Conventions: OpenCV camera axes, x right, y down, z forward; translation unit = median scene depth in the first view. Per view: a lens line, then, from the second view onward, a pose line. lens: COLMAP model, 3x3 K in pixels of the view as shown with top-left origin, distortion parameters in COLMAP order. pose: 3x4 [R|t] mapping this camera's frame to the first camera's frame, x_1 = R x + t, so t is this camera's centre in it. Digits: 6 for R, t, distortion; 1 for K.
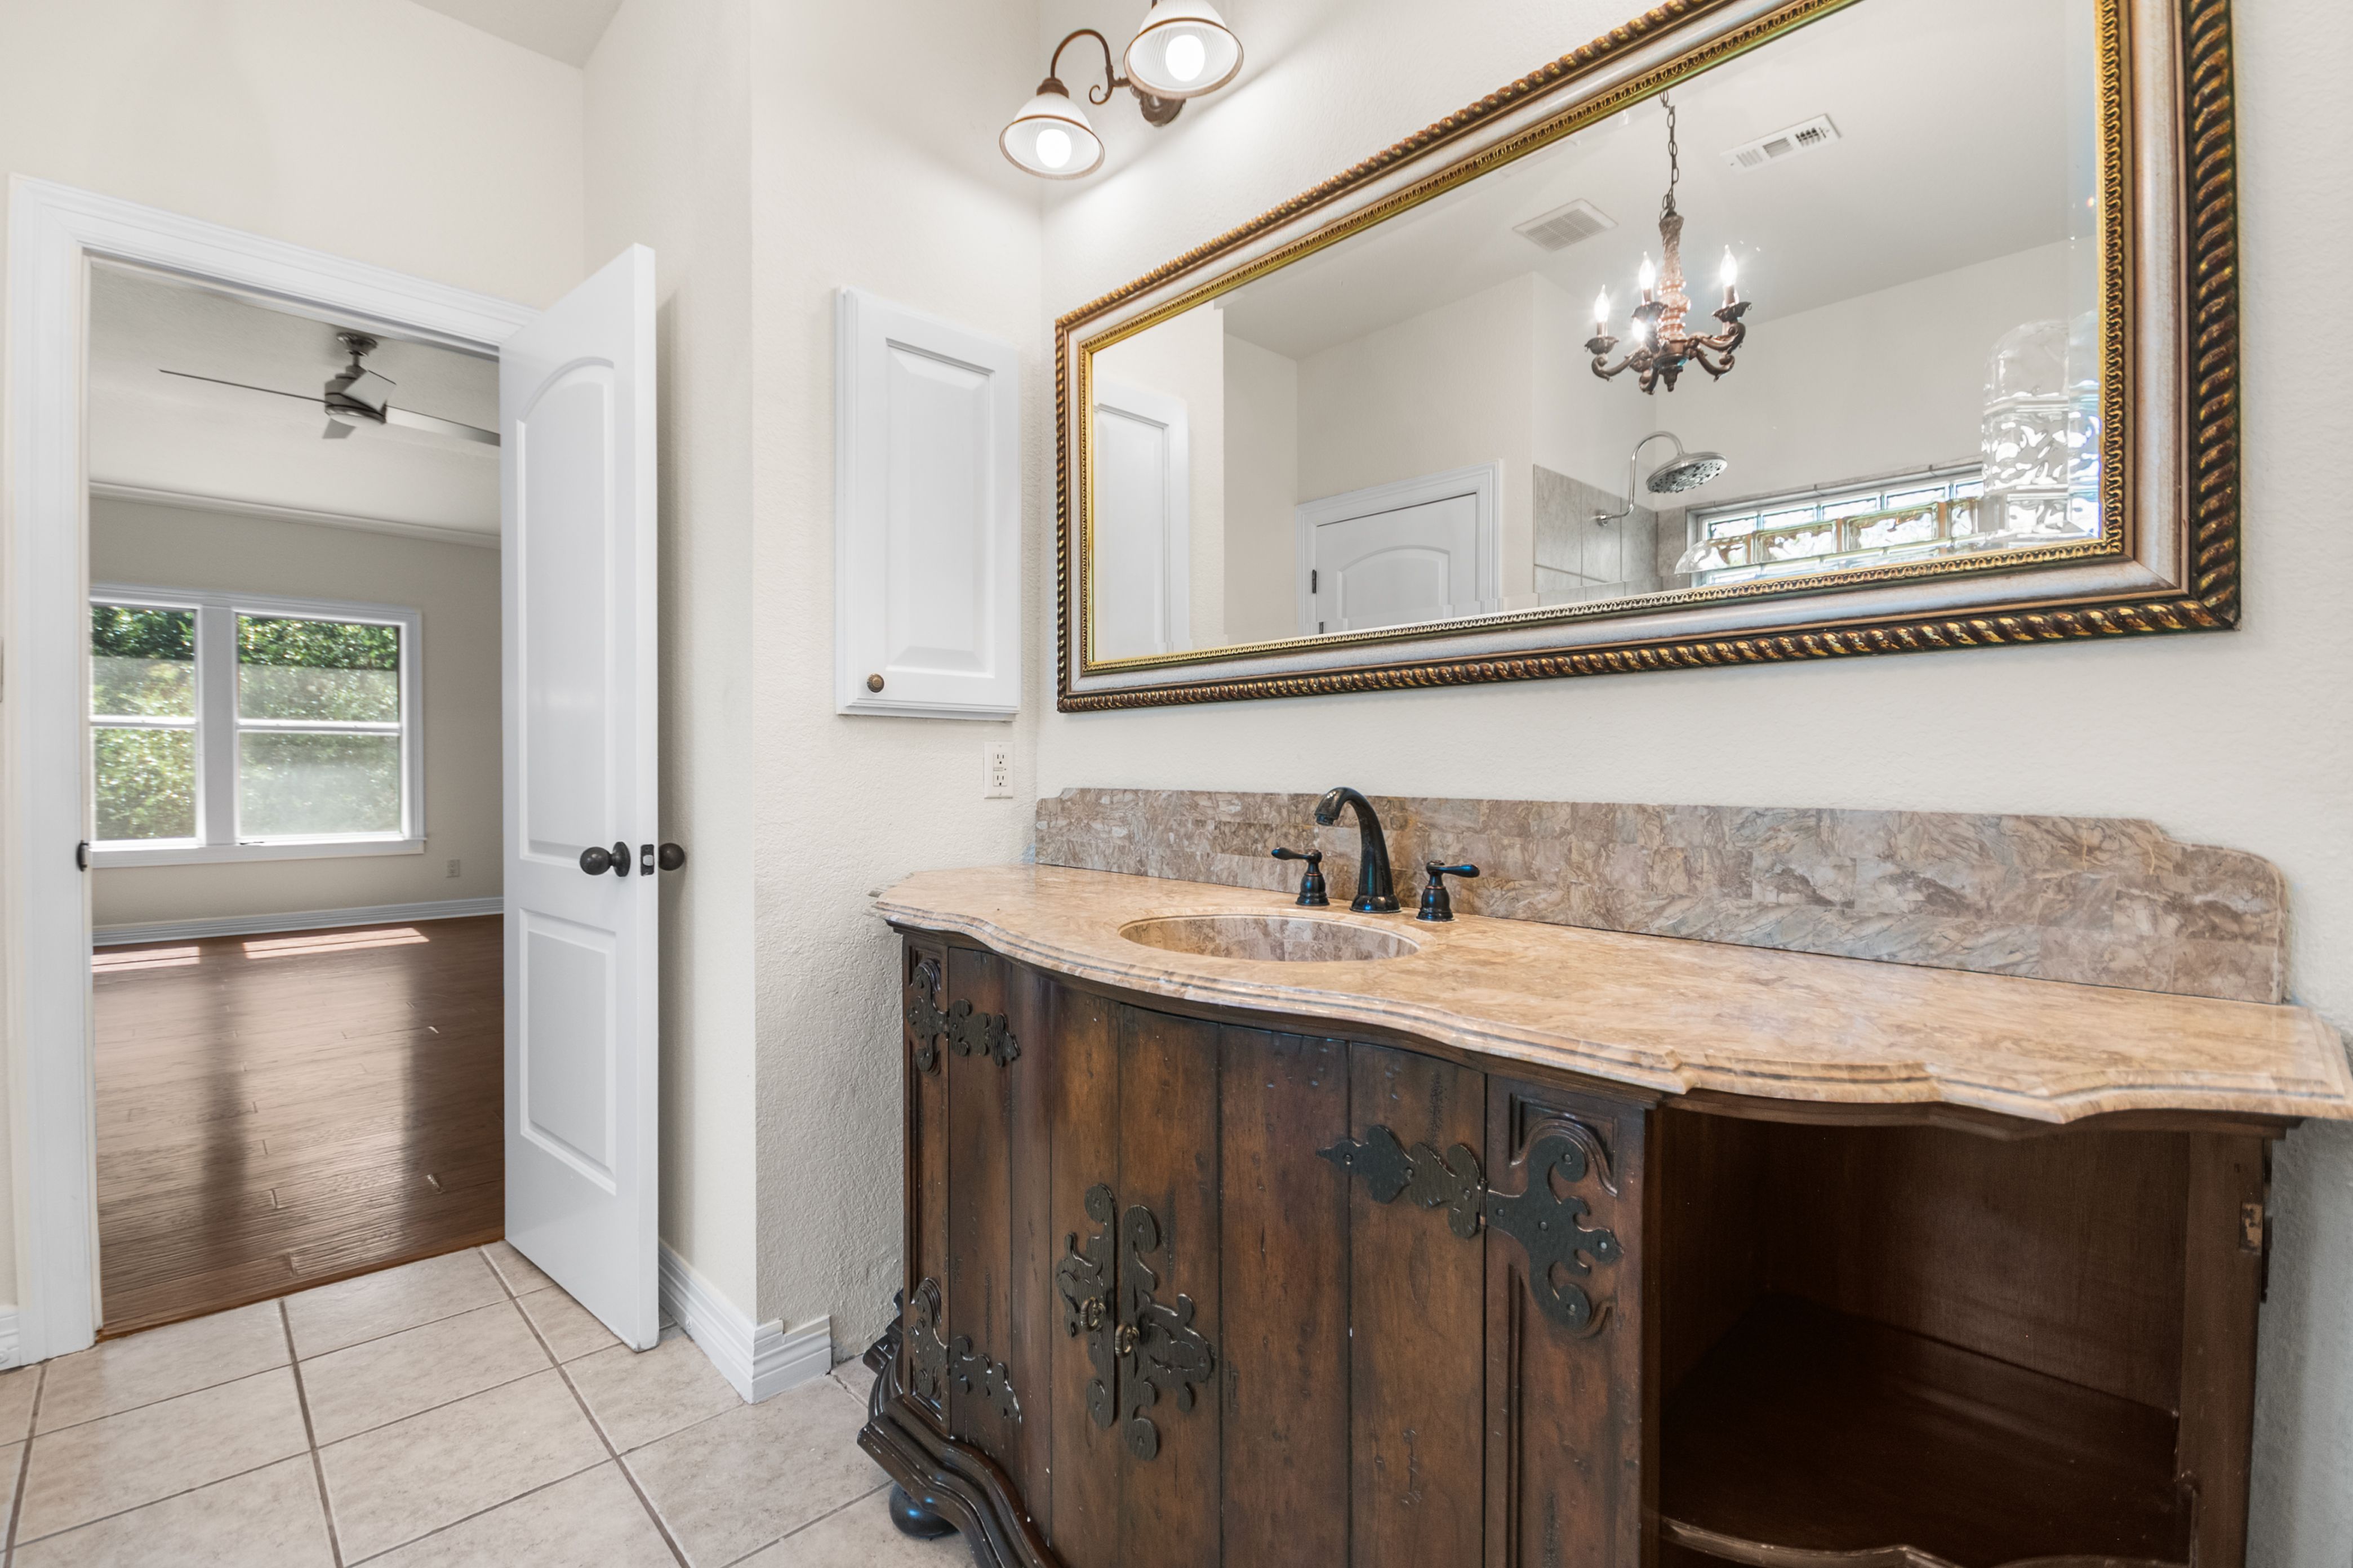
lens RADIAL K [[1051.4, 0, 1170.1], [0, 1051.4, 760.4], [0, 0, 1]] dist [0.015798, -0.008096]
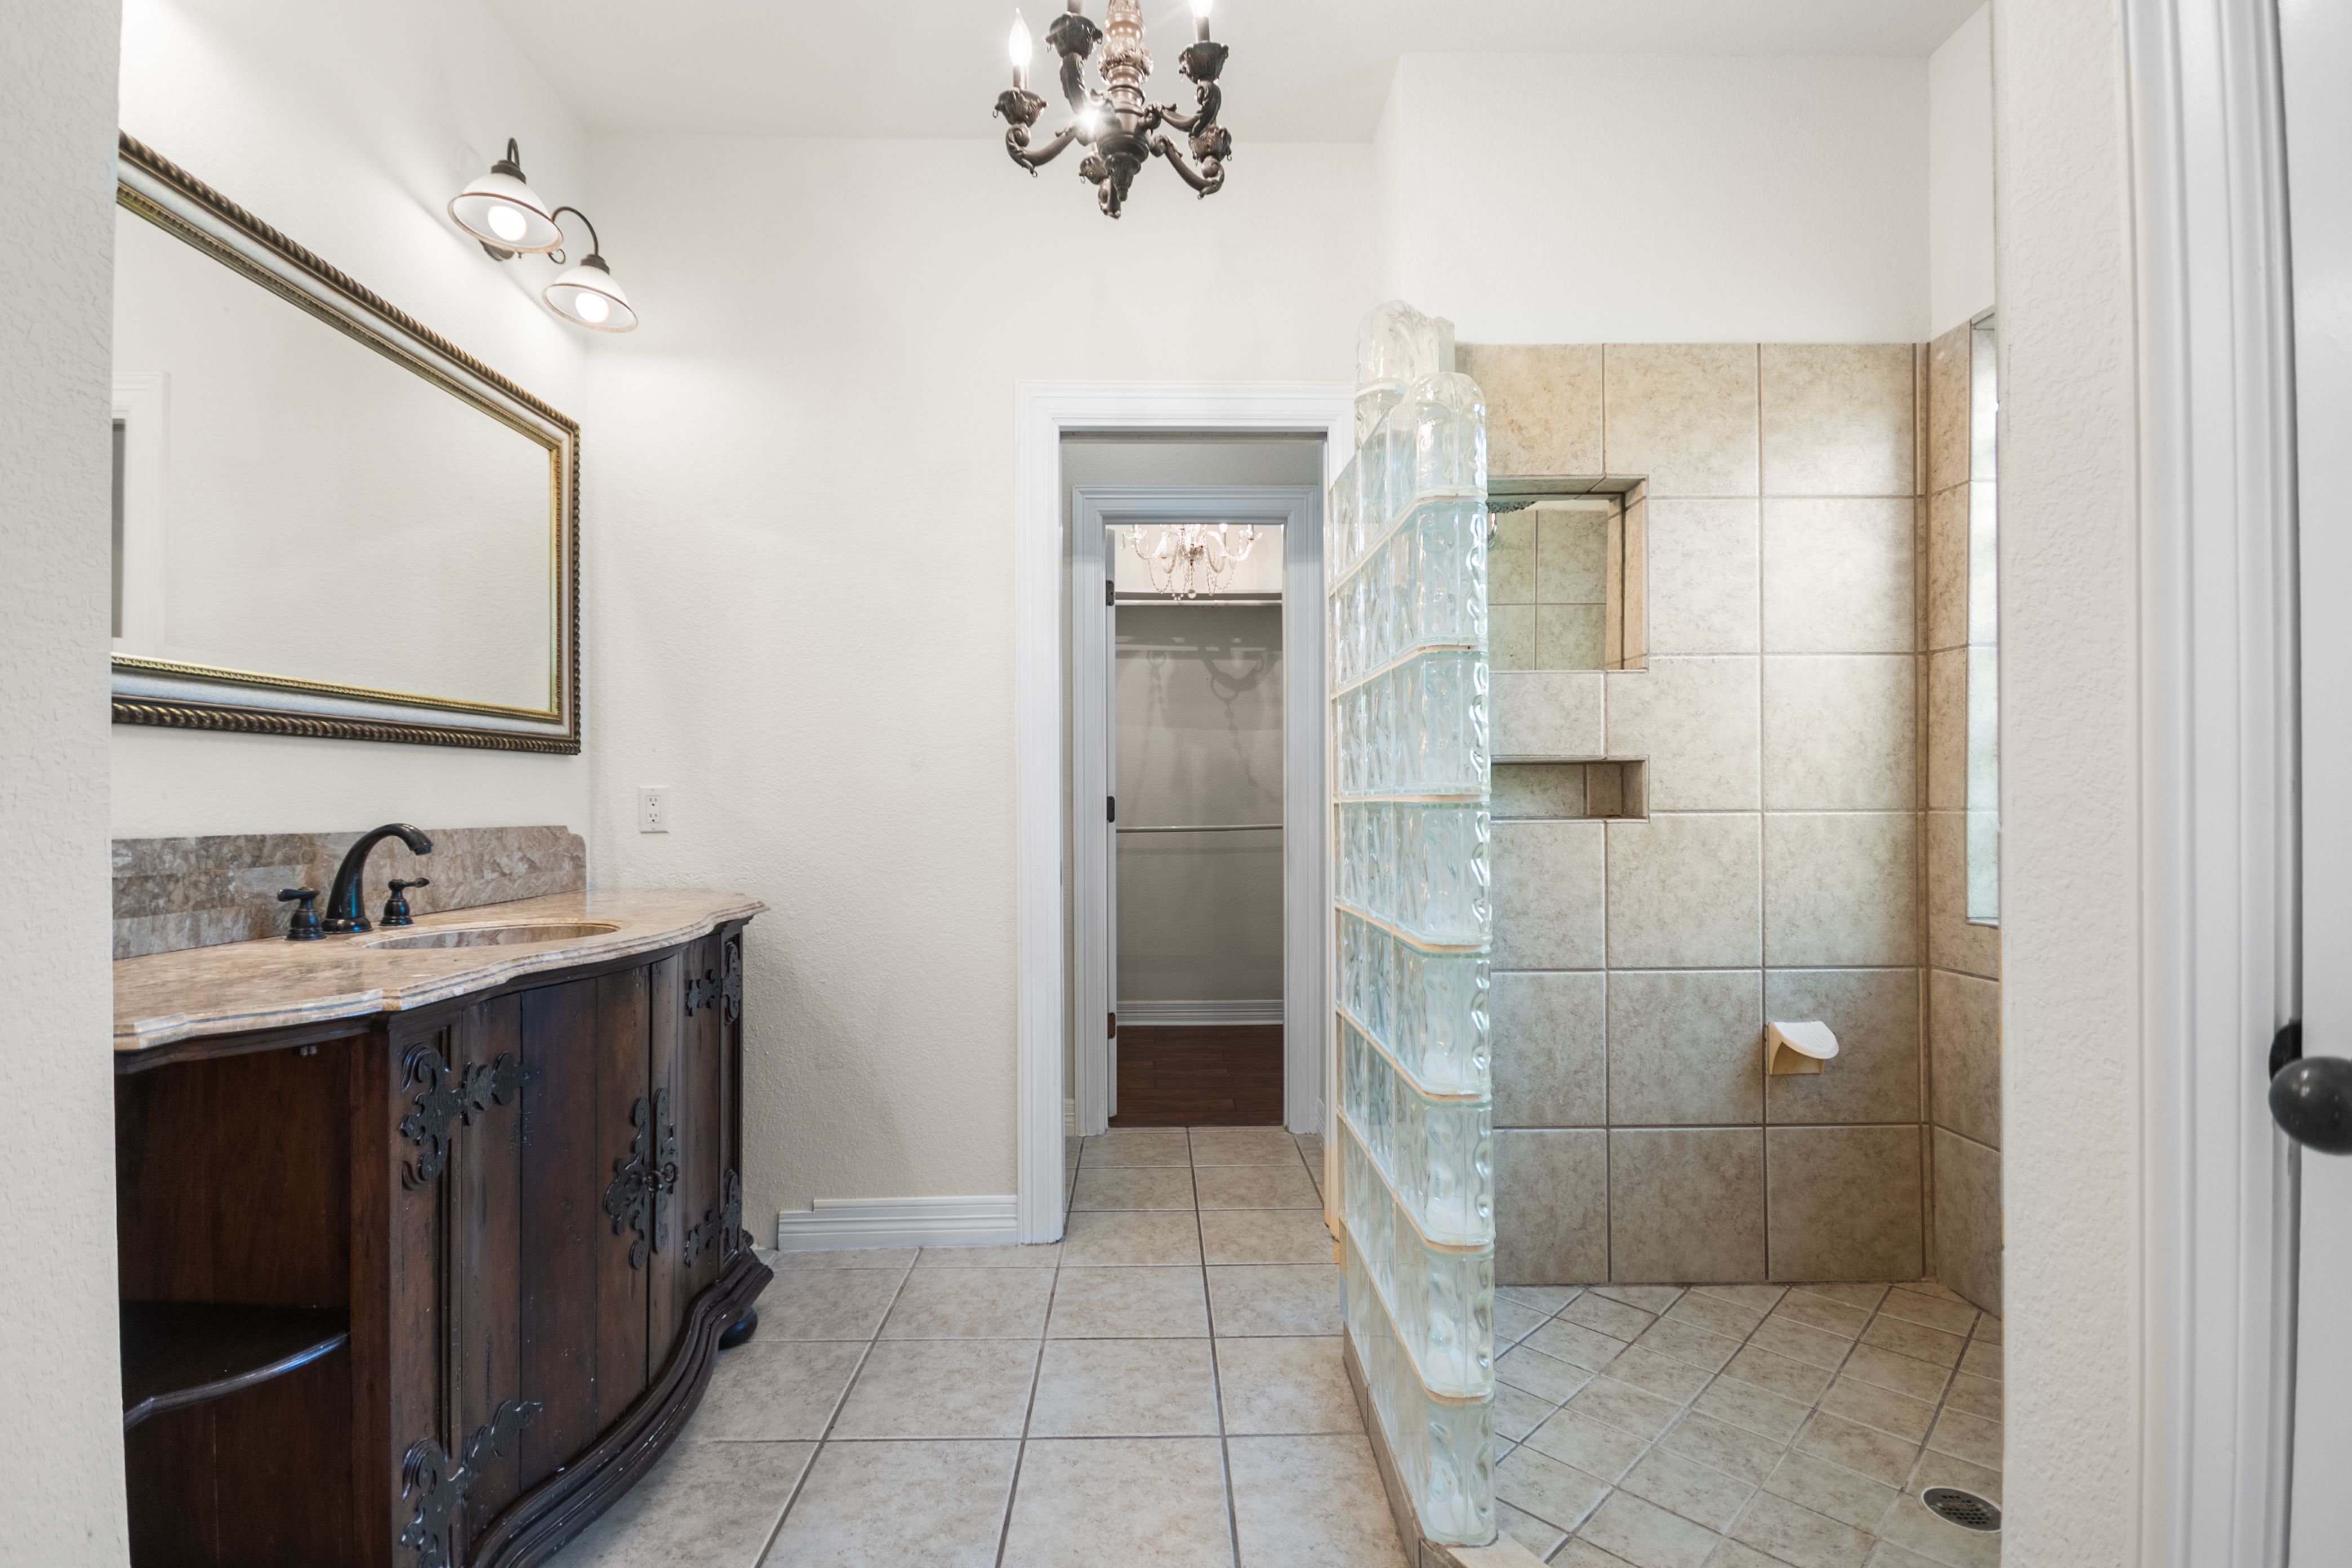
lens RADIAL K [[1094.9, 0, 1182.2], [0, 1094.9, 791.0], [0, 0, 1]] dist [0.009896, 0.000149]
pose [[-0.740752, 0.013635, 0.671640, -1.382969], [0.005825, 0.999887, -0.013874, 0.012916], [-0.671753, -0.006365, -0.740748, 1.380308]]
